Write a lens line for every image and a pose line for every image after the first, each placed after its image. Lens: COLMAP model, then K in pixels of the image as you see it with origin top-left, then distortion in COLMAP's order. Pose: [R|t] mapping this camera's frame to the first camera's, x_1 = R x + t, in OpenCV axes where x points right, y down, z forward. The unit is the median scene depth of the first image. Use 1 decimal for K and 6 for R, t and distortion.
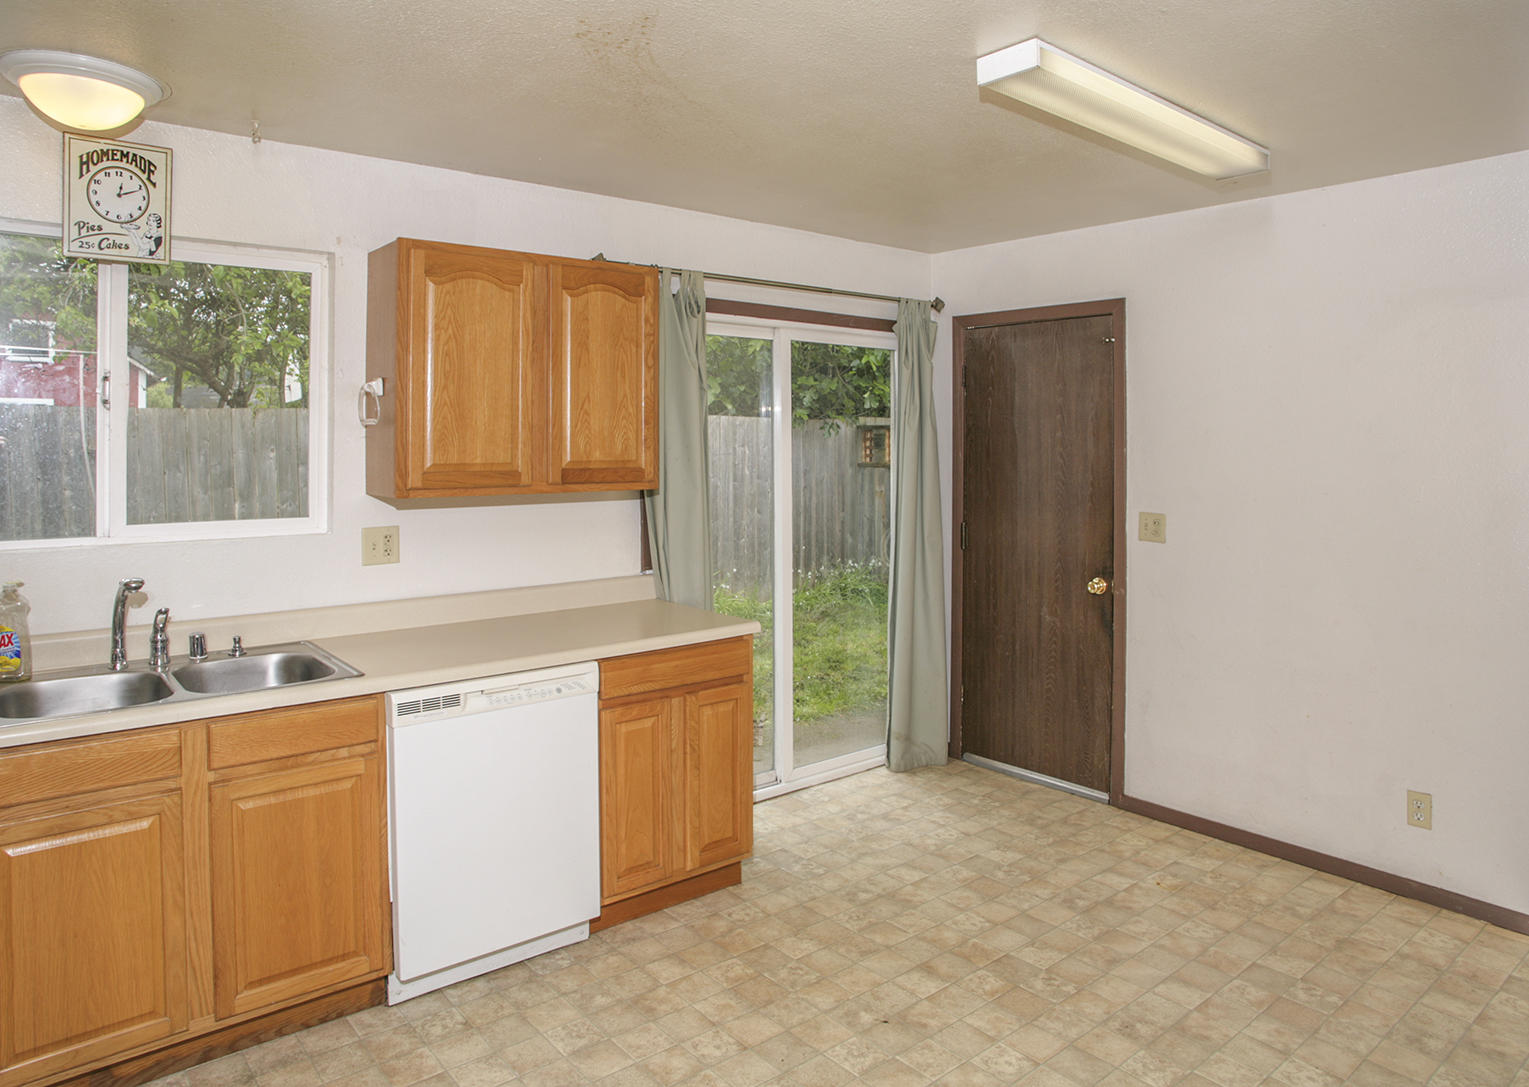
lens RADIAL K [[1028.2, 0, 730.4], [0, 1028.2, 444.2], [0, 0, 1]] dist [-0.044546, 0.021818]
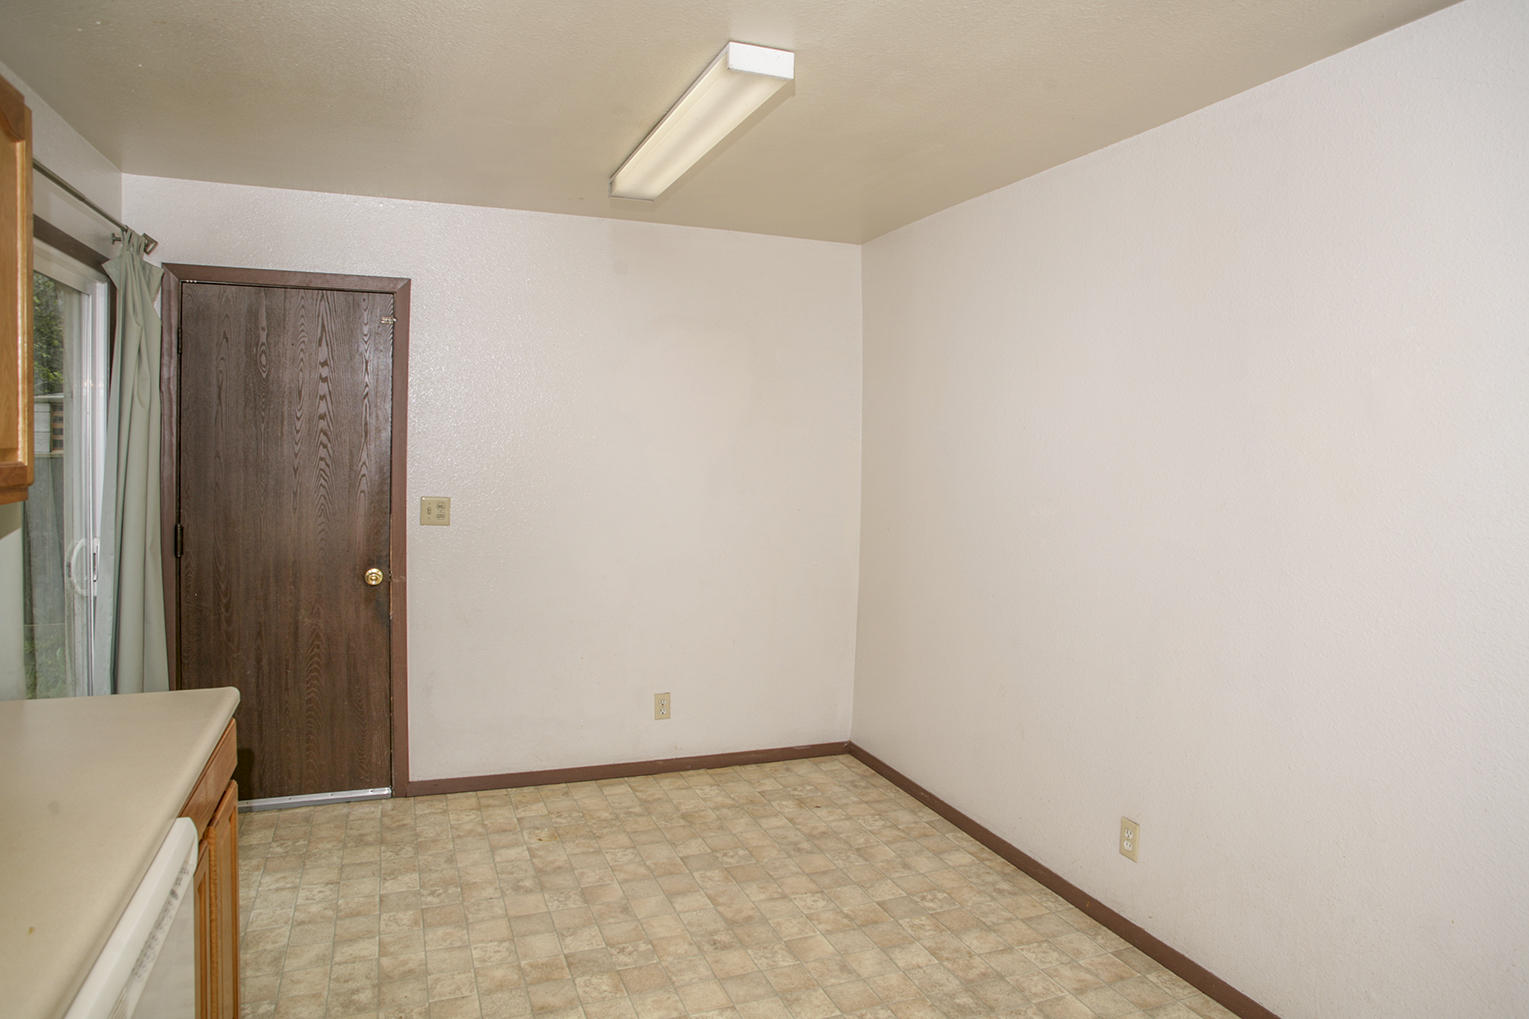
lens RADIAL K [[940.3, 0, 736.9], [0, 940.3, 451.8], [0, 0, 1]] dist [-0.060338, 0.007705]
pose [[0.300706, -0.006065, 0.953698, -0.464215], [-0.018130, 0.999763, 0.012075, 0.006683], [-0.953545, -0.020922, 0.300525, 0.528504]]
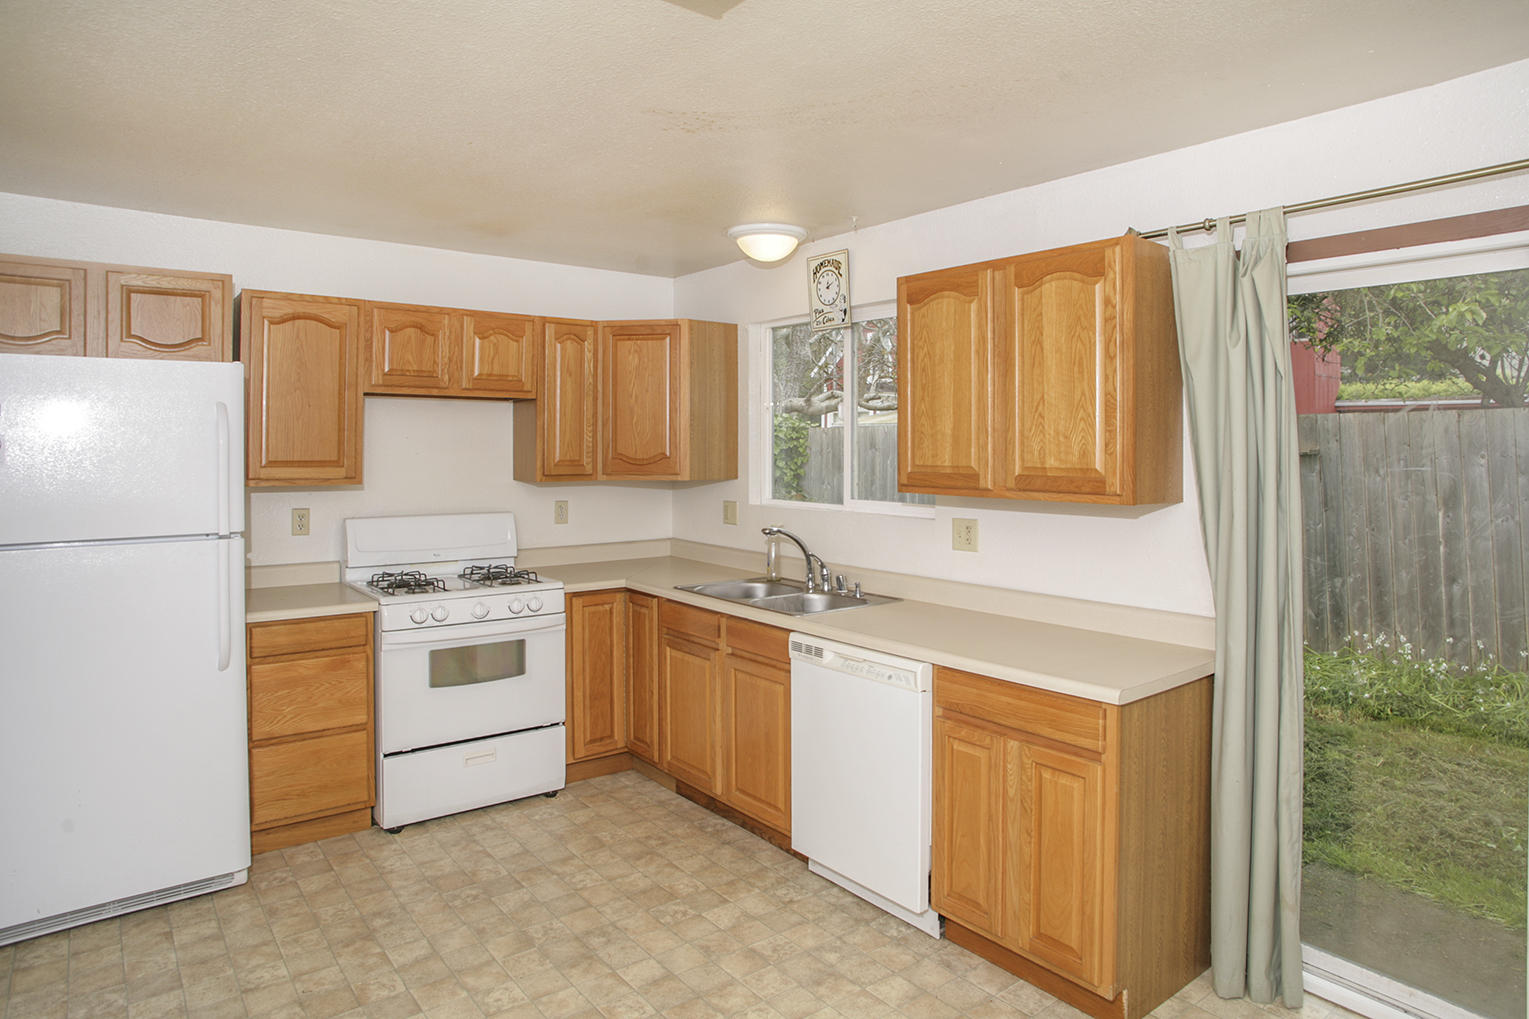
lens RADIAL K [[940.3, 0, 775.0], [0, 940.3, 442.8], [0, 0, 1]] dist [-0.060338, 0.007705]
pose [[-0.006514, 0.001613, -0.999977, 0.718434], [-0.006956, 0.999974, 0.001659, -0.005810], [0.999955, 0.006966, -0.006503, 0.780590]]
